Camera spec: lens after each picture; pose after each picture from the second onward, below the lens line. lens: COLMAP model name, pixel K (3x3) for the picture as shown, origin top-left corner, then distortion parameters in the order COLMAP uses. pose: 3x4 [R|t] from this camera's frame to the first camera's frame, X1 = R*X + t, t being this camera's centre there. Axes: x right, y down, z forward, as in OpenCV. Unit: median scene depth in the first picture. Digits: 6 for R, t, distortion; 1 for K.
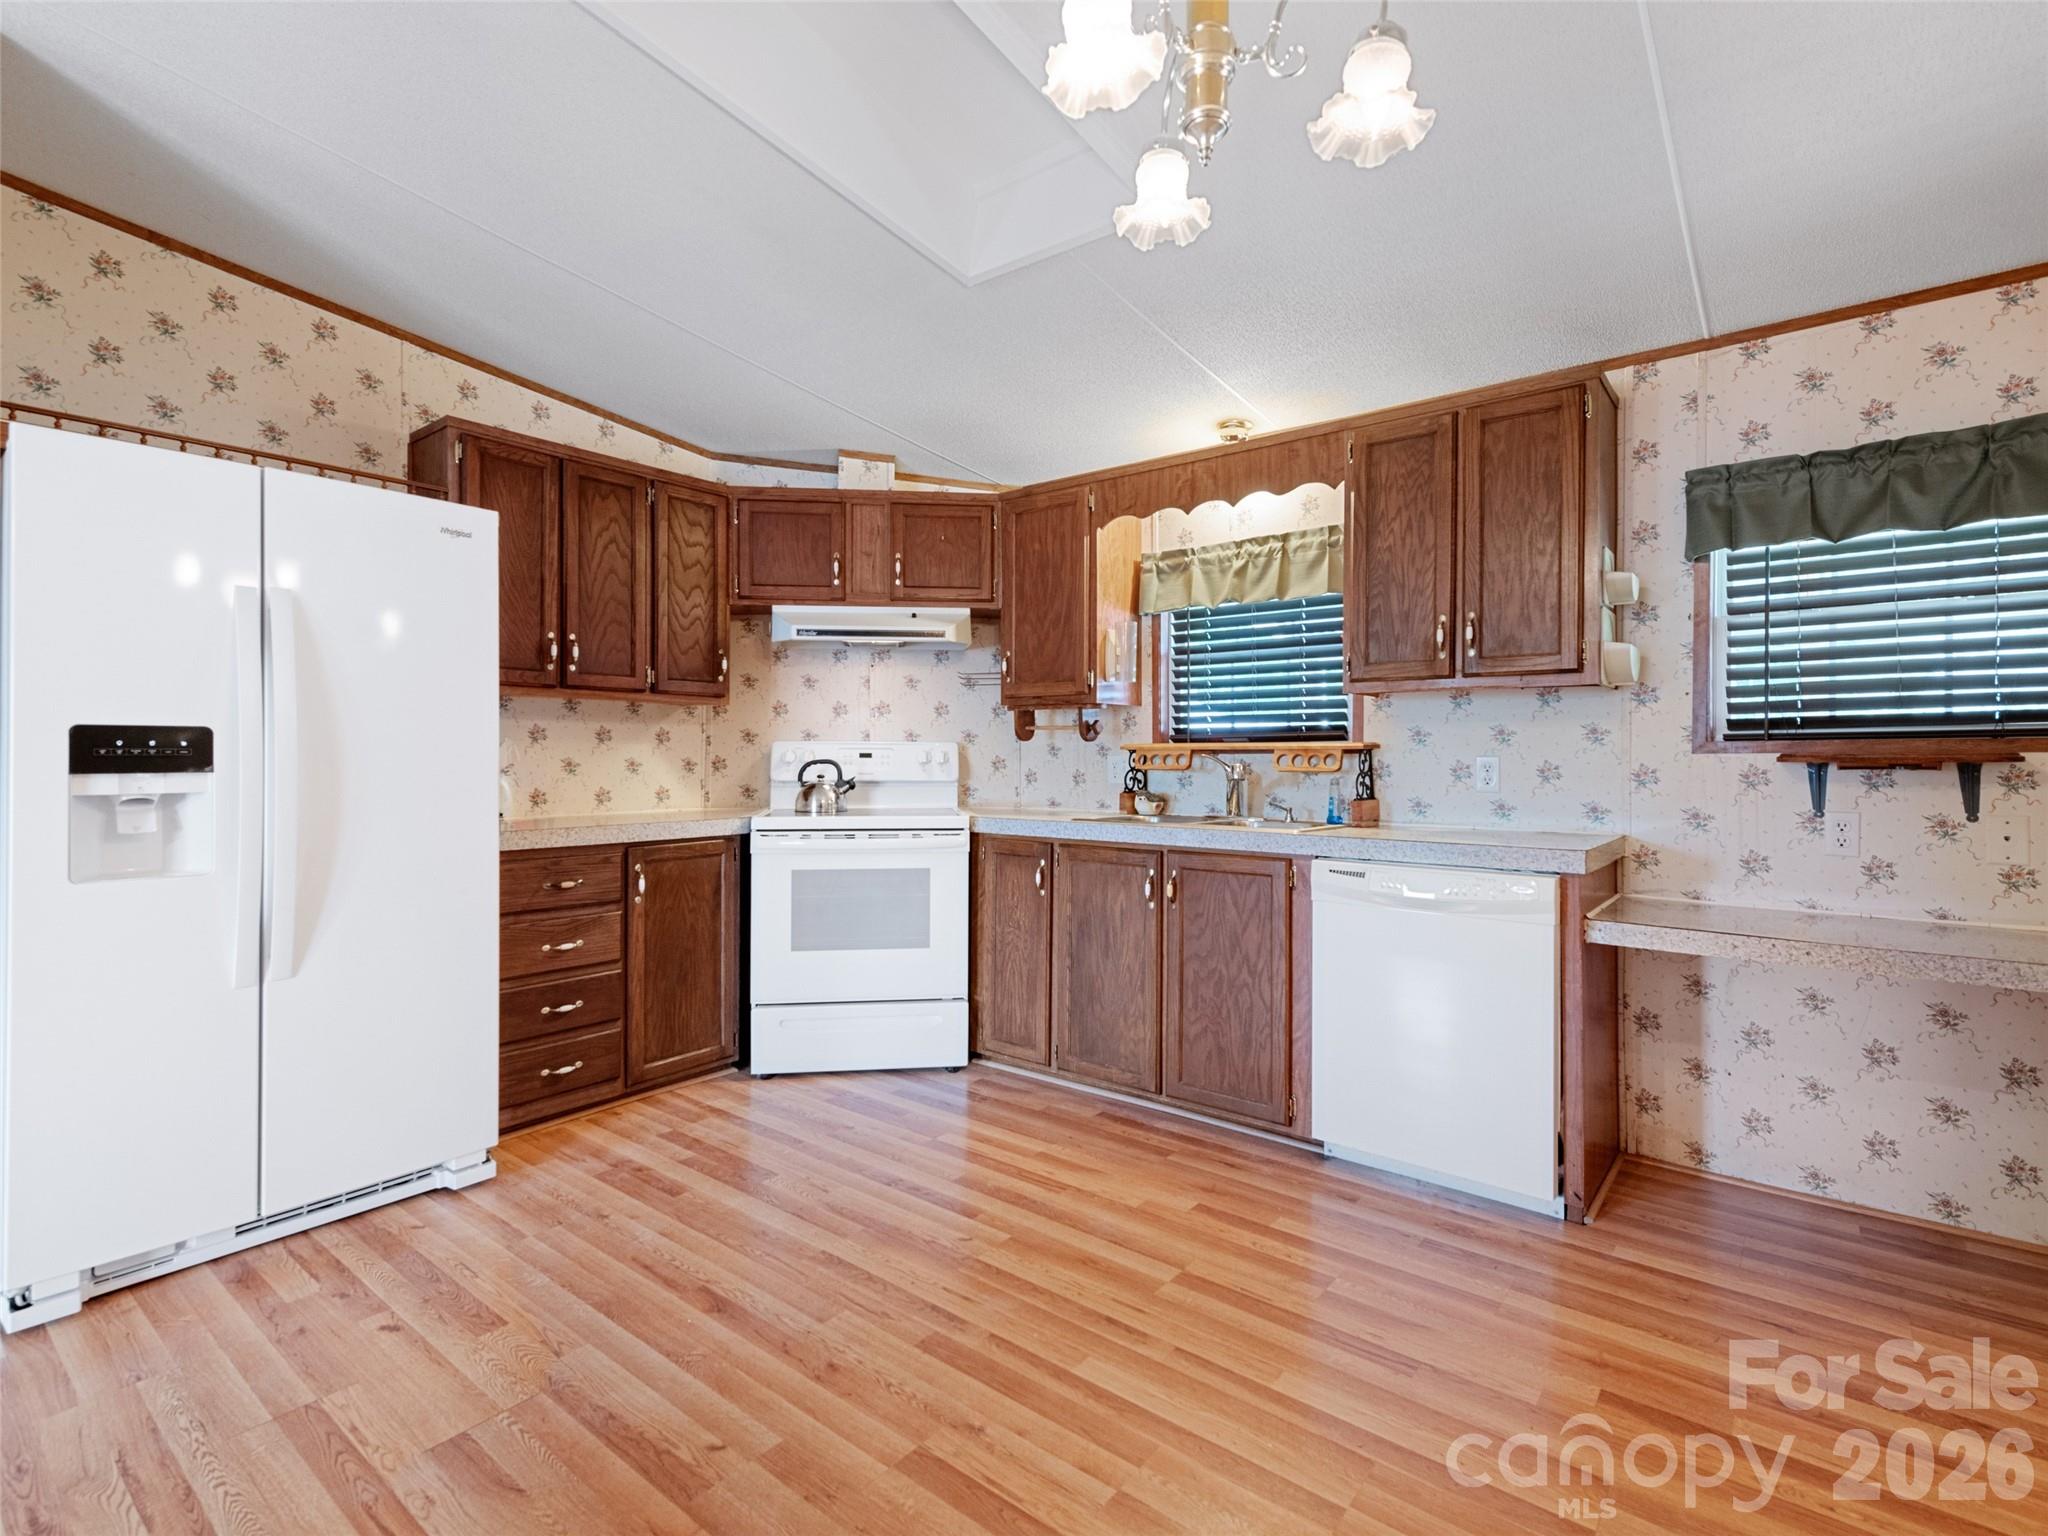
lens RADIAL K [[986.1, 0, 1020.3], [0, 986.1, 762.3], [0, 0, 1]] dist [0.022478, 0.000374]
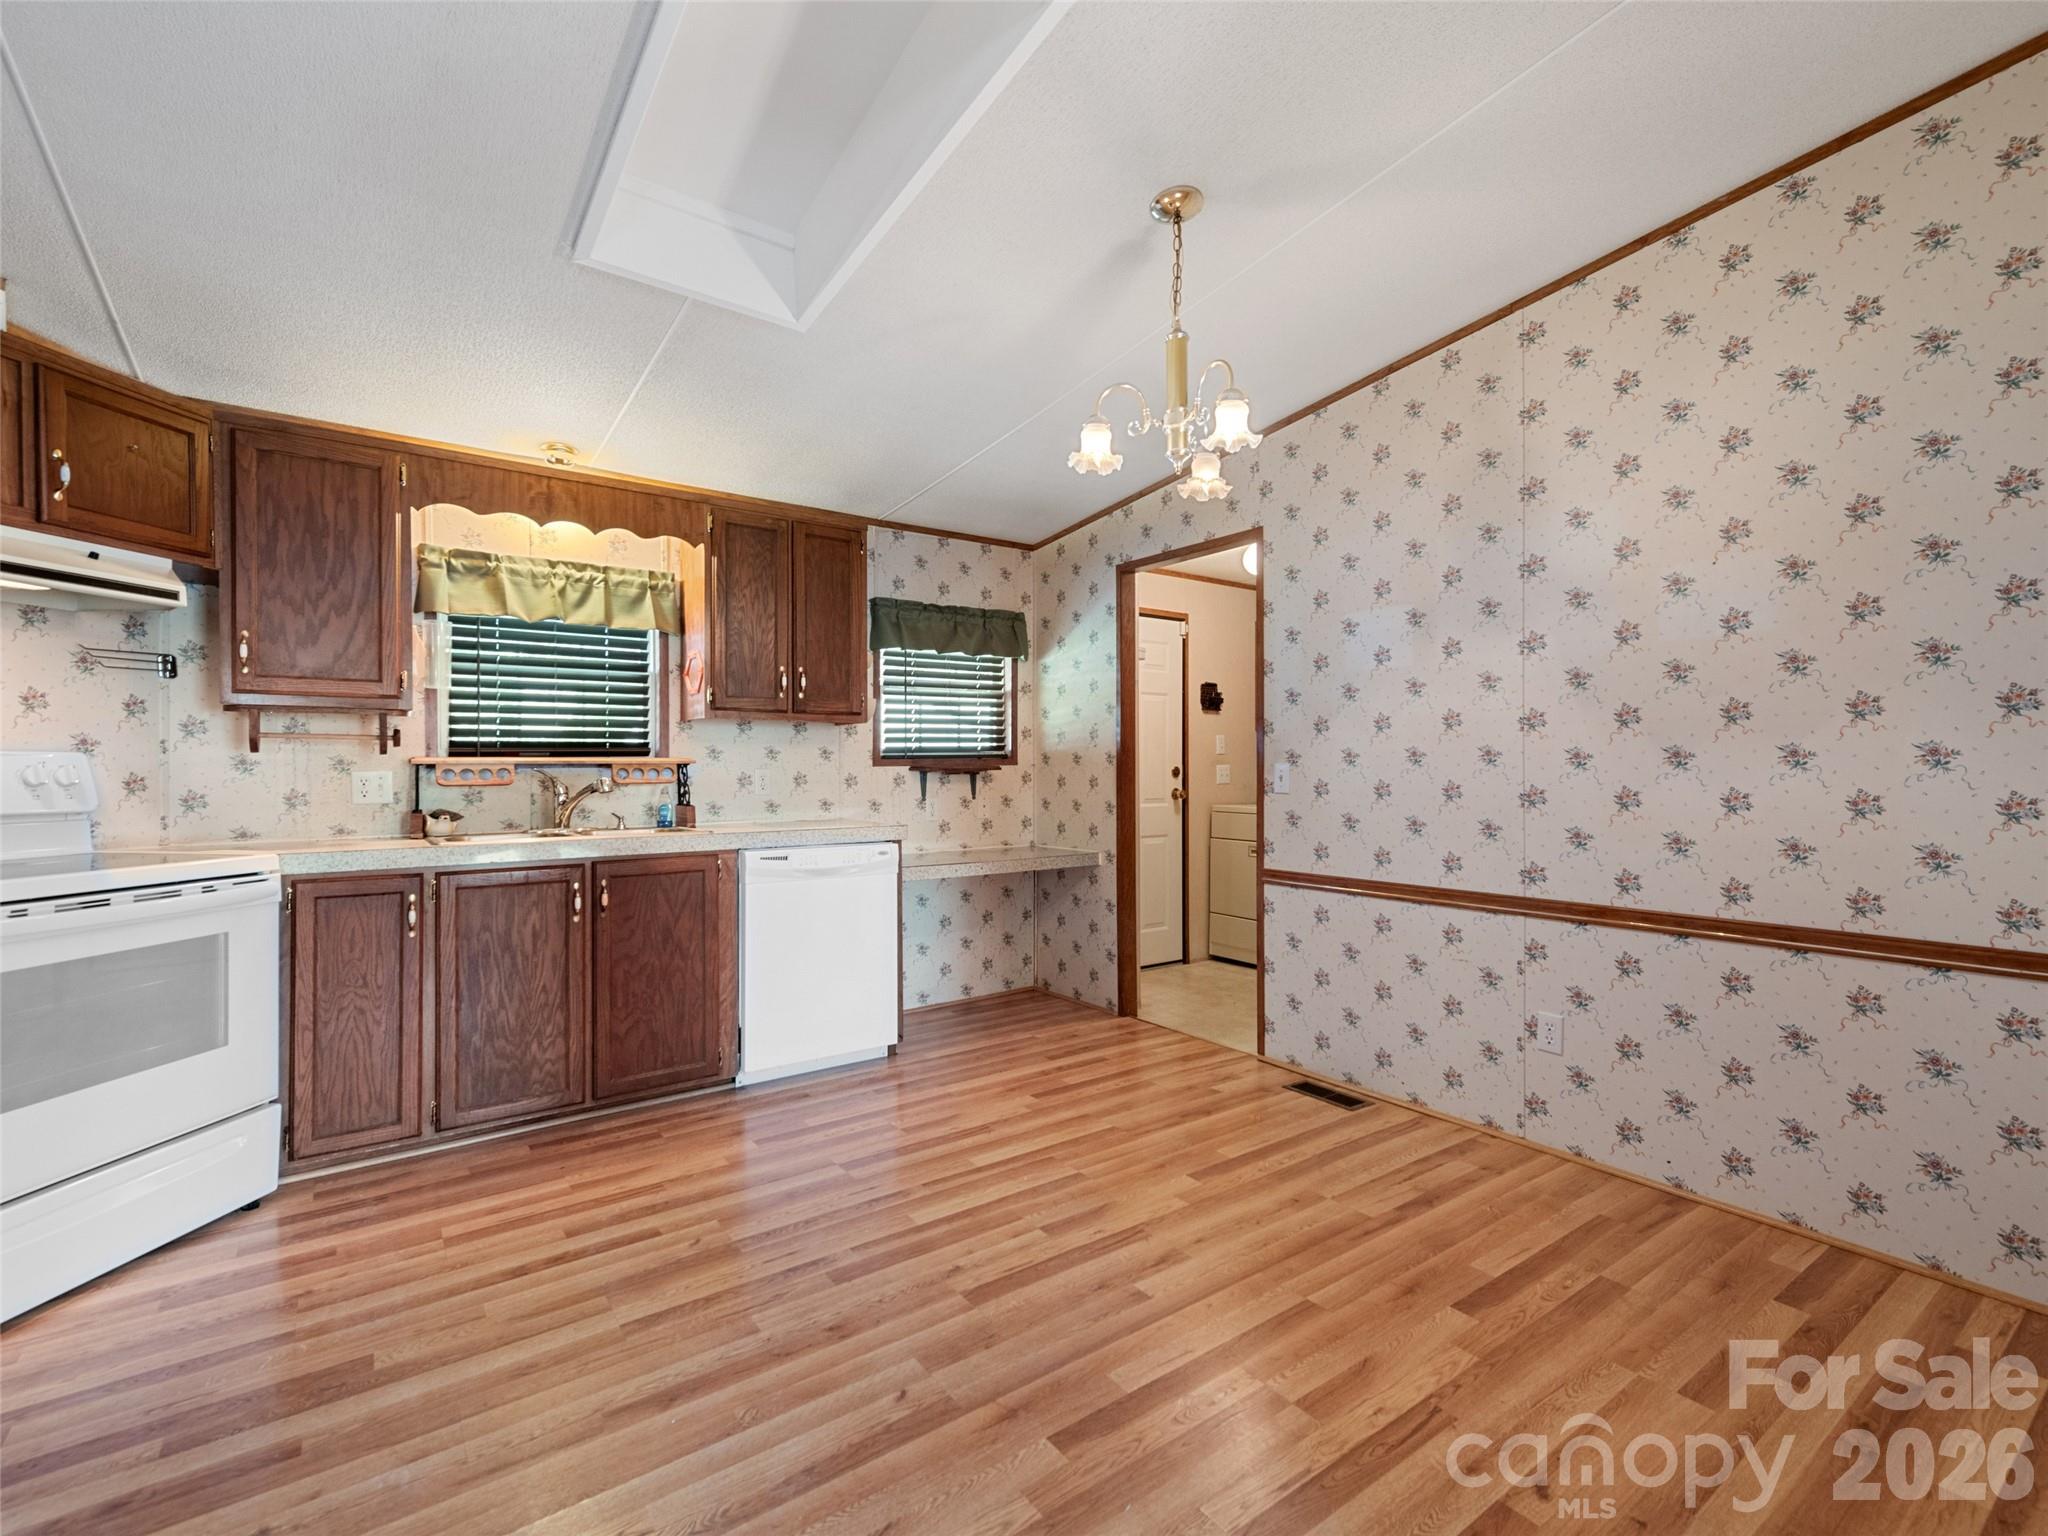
lens RADIAL K [[926.4, 0, 1035.8], [0, 926.4, 765.2], [0, 0, 1]] dist [0.002922, -0.000054]
pose [[0.251803, -0.002020, 0.967776, -0.678870], [0.010388, 0.999946, -0.000615, -0.005964], [-0.967723, 0.010209, 0.251811, 0.315047]]
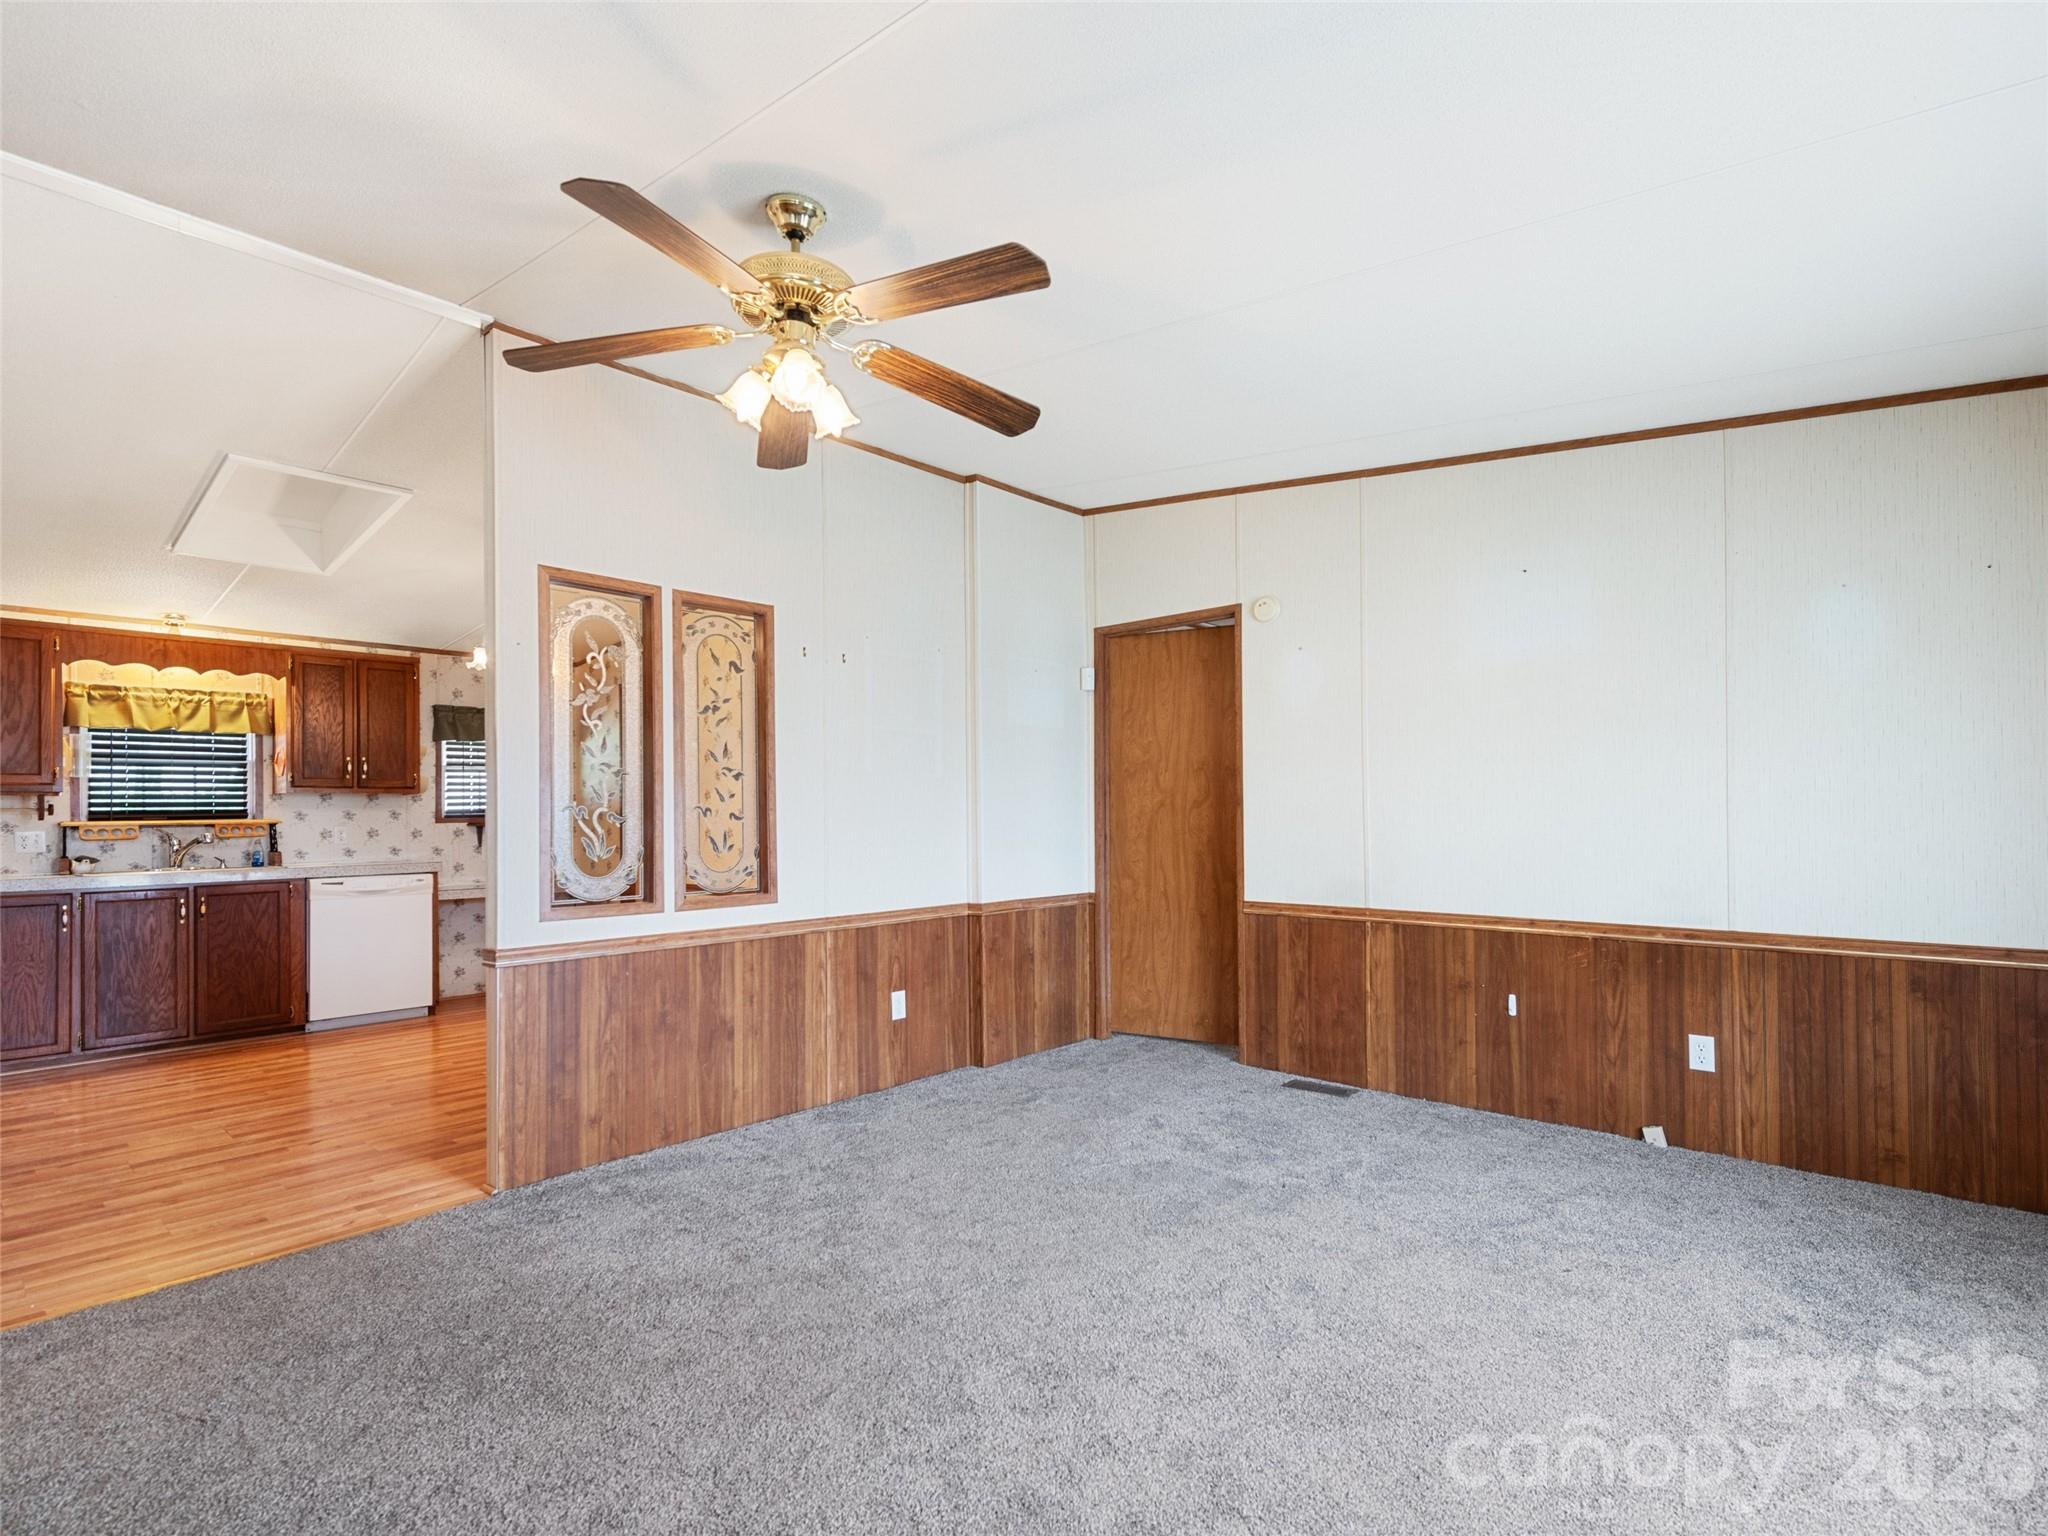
lens RADIAL K [[1014.0, 0, 1062.0], [0, 1014.0, 799.2], [0, 0, 1]] dist [-0.002905, -0.001761]
pose [[0.036008, 0.012855, 0.999269, -1.502503], [0.021617, 0.999673, -0.013639, -0.000951], [-0.999118, 0.022092, 0.035718, -0.510327]]
